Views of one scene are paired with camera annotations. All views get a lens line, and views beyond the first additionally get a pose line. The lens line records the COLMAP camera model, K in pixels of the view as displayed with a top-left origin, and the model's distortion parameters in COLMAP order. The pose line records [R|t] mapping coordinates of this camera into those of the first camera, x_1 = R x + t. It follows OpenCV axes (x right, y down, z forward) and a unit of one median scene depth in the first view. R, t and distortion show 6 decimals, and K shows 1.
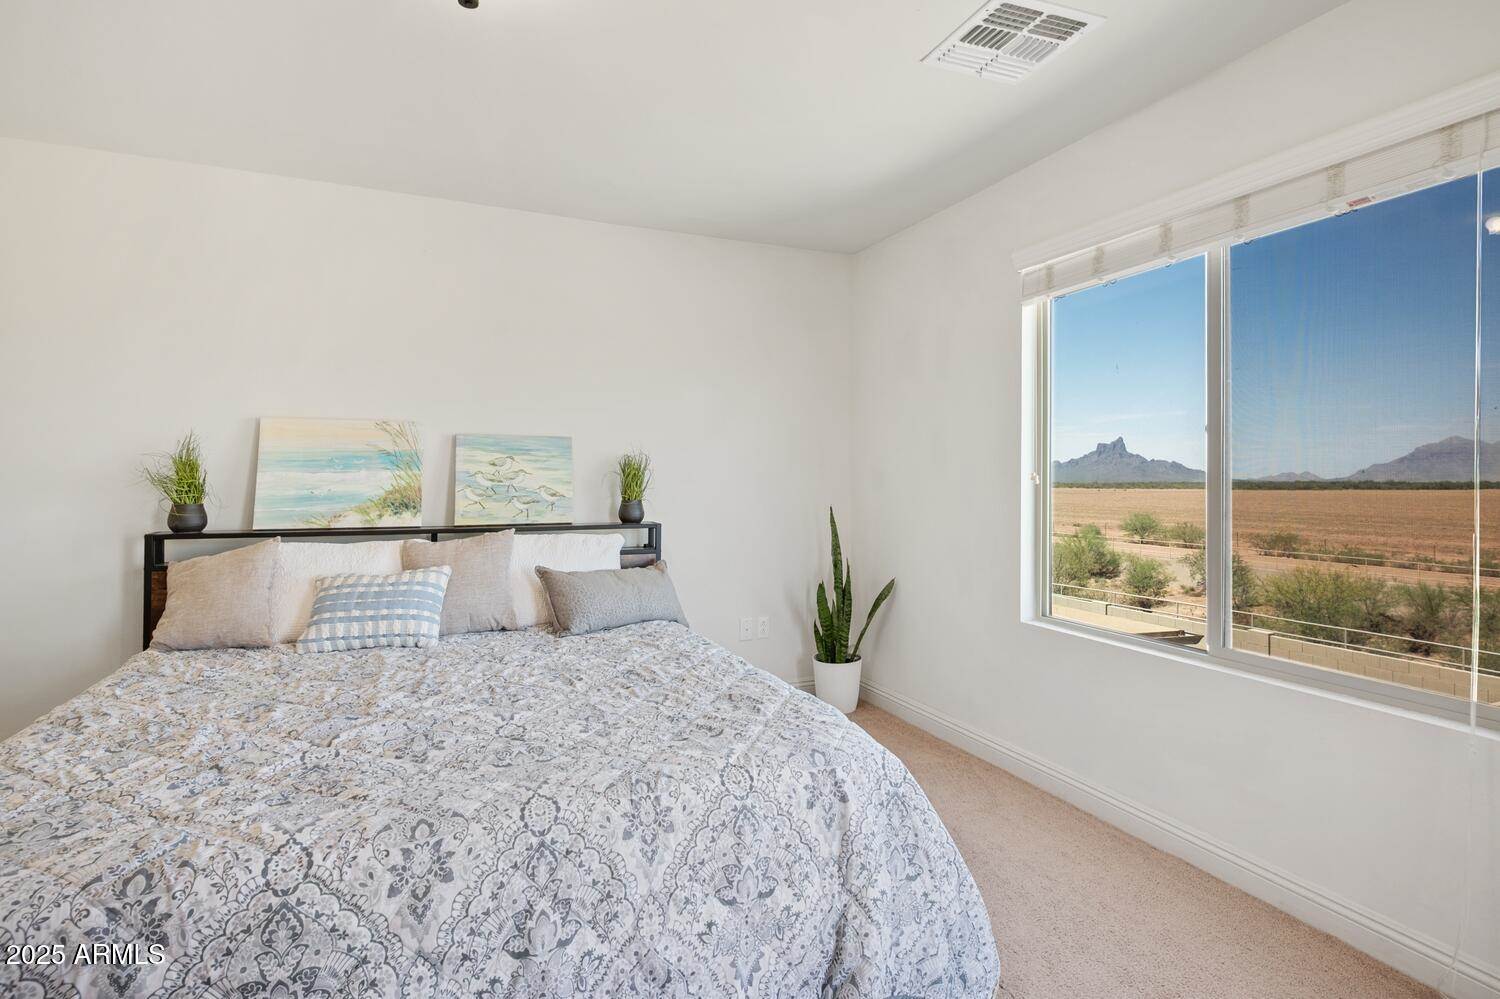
lens RADIAL K [[746.9, 0, 749.9], [0, 746.9, 476.3], [0, 0, 1]] dist [-0.002298, 0.001516]
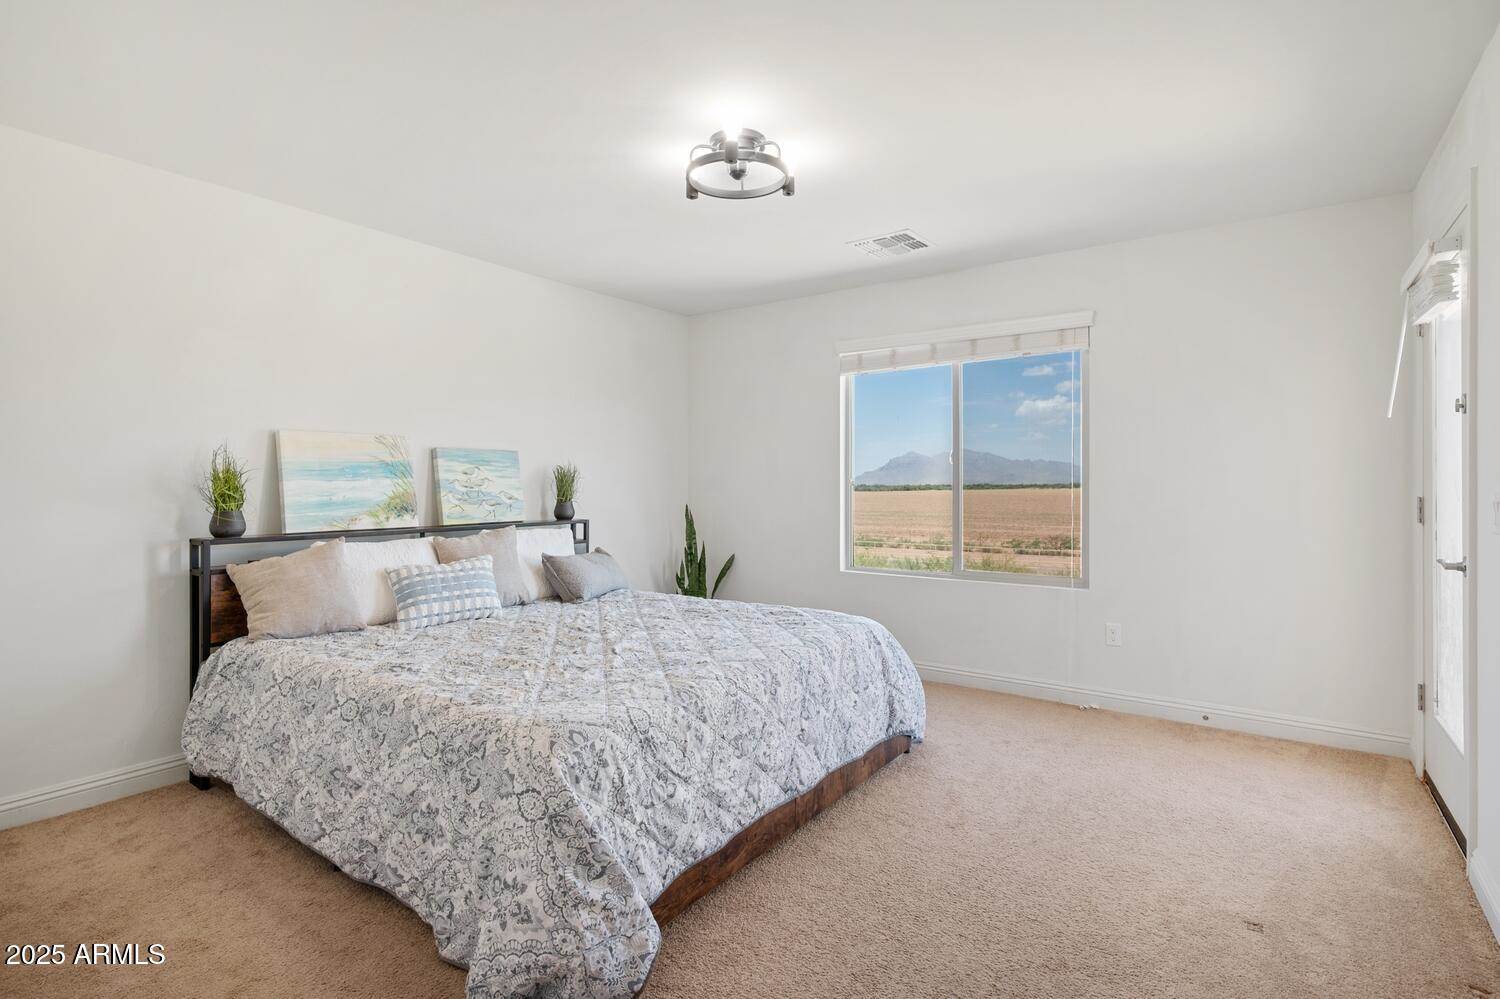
lens RADIAL K [[746.9, 0, 747.4], [0, 746.9, 493.8], [0, 0, 1]] dist [-0.002298, 0.001516]
pose [[0.854059, -0.012146, 0.520035, -0.655784], [0.004096, 0.999853, 0.016626, -0.001528], [-0.520160, -0.012069, 0.853983, -0.280843]]
